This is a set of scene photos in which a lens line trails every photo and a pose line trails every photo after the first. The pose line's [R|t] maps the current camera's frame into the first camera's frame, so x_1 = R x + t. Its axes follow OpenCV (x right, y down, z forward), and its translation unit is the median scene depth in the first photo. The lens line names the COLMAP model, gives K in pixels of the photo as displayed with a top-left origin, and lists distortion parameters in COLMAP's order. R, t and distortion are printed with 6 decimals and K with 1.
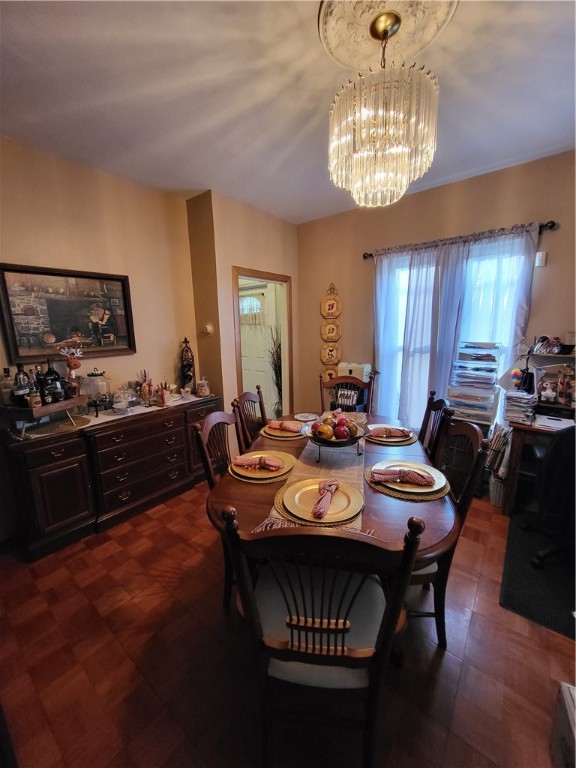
lens RADIAL K [[304.5, 0, 288.1], [0, 304.5, 385.2], [0, 0, 1]] dist [0.007089, -0.003564]
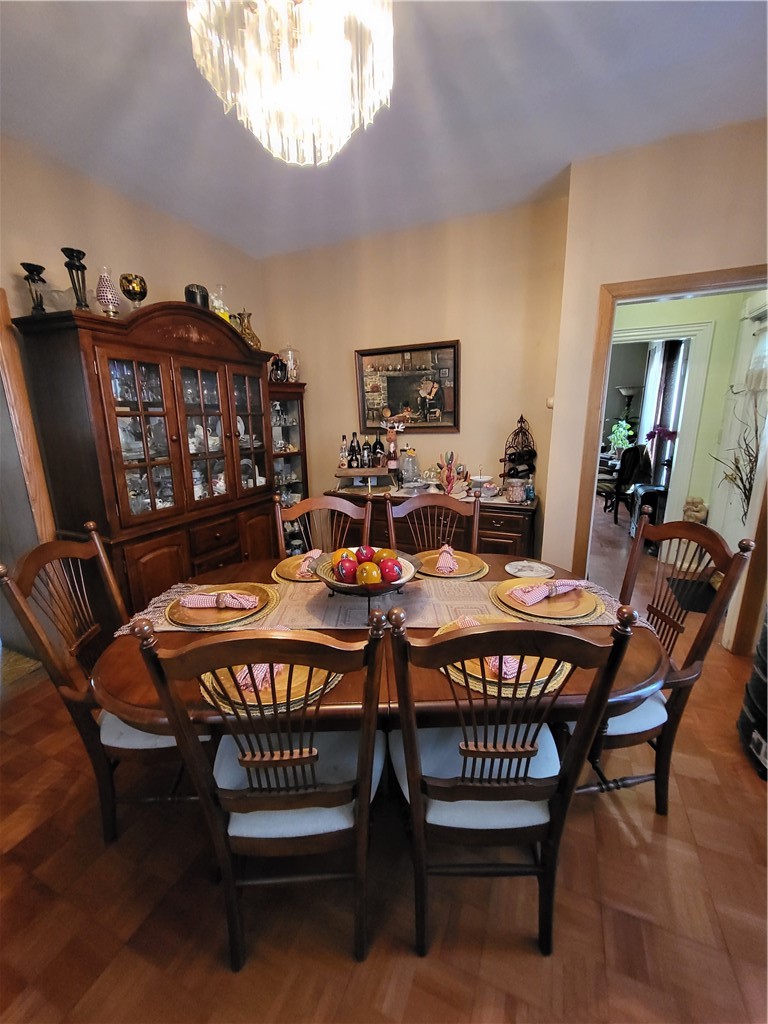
lens RADIAL K [[406.0, 0, 384.5], [0, 406.0, 513.3], [0, 0, 1]] dist [0.007089, -0.003564]
pose [[0.260313, 0.237382, -0.935888, 0.693866], [-0.170243, 0.965404, 0.197516, -0.090968], [0.950397, 0.107912, 0.291720, 0.602378]]
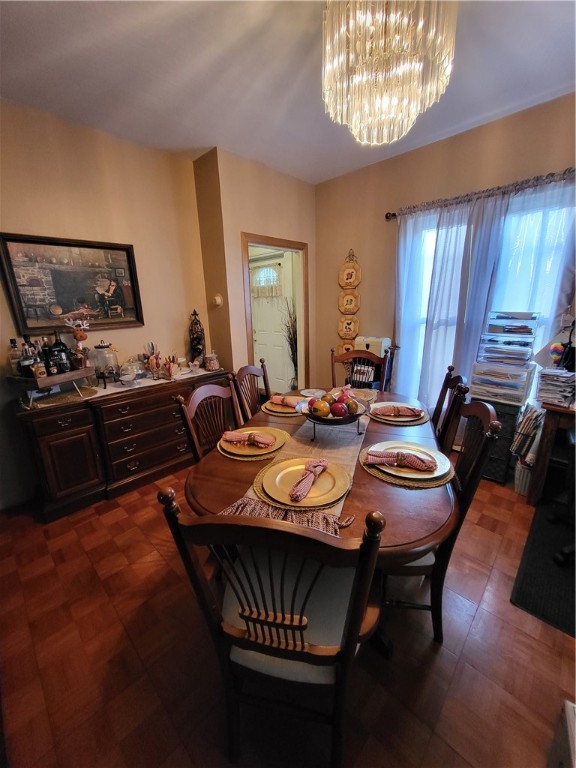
lens RADIAL K [[304.5, 0, 287.6], [0, 304.5, 385.1], [0, 0, 1]] dist [0.007089, -0.003564]
pose [[0.995035, 0.017535, -0.097965, 0.080888], [-0.010133, 0.997091, 0.075550, 0.009727], [0.099005, -0.074182, 0.992318, 0.058336]]
